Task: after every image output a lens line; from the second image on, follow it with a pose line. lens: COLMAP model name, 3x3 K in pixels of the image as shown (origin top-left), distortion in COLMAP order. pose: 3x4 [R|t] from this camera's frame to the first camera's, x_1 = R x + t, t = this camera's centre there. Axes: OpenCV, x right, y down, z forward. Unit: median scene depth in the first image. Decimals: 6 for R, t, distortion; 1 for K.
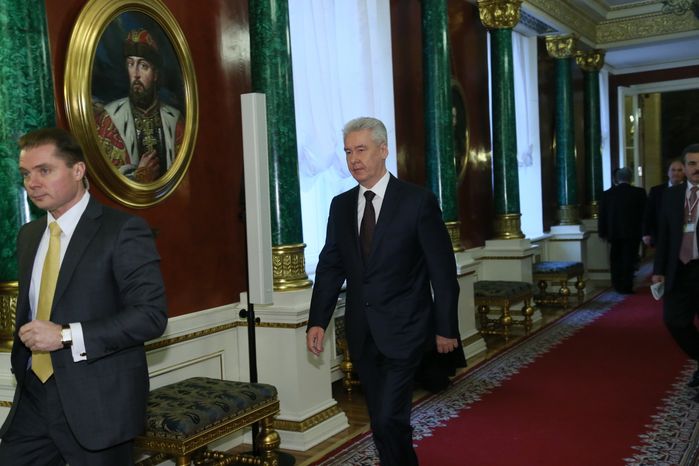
lens RADIAL K [[886.3, 0, 349.5], [0, 886.3, 233.0], [0, 0, 1]] dist [0.004457, 0.003451]
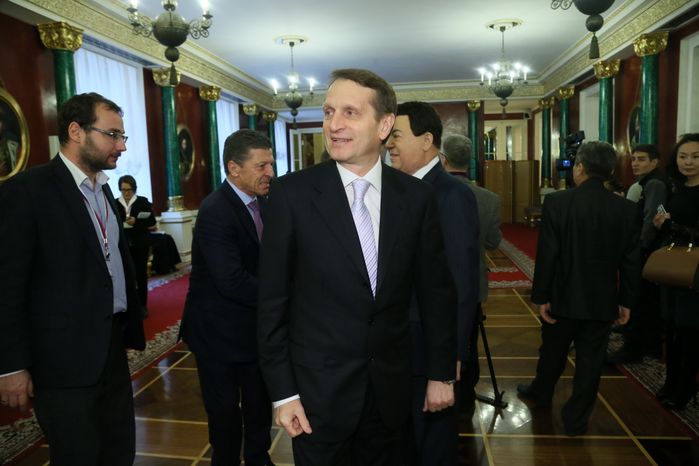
lens RADIAL K [[469.3, 0, 349.5], [0, 469.3, 233.0], [0, 0, 1]] dist [0.000897, 0.000528]
pose [[0.913429, -0.016997, 0.406643, 0.033170], [-0.007661, 0.998233, 0.058933, 0.002023], [-0.406926, -0.056947, 0.911684, -0.166294]]
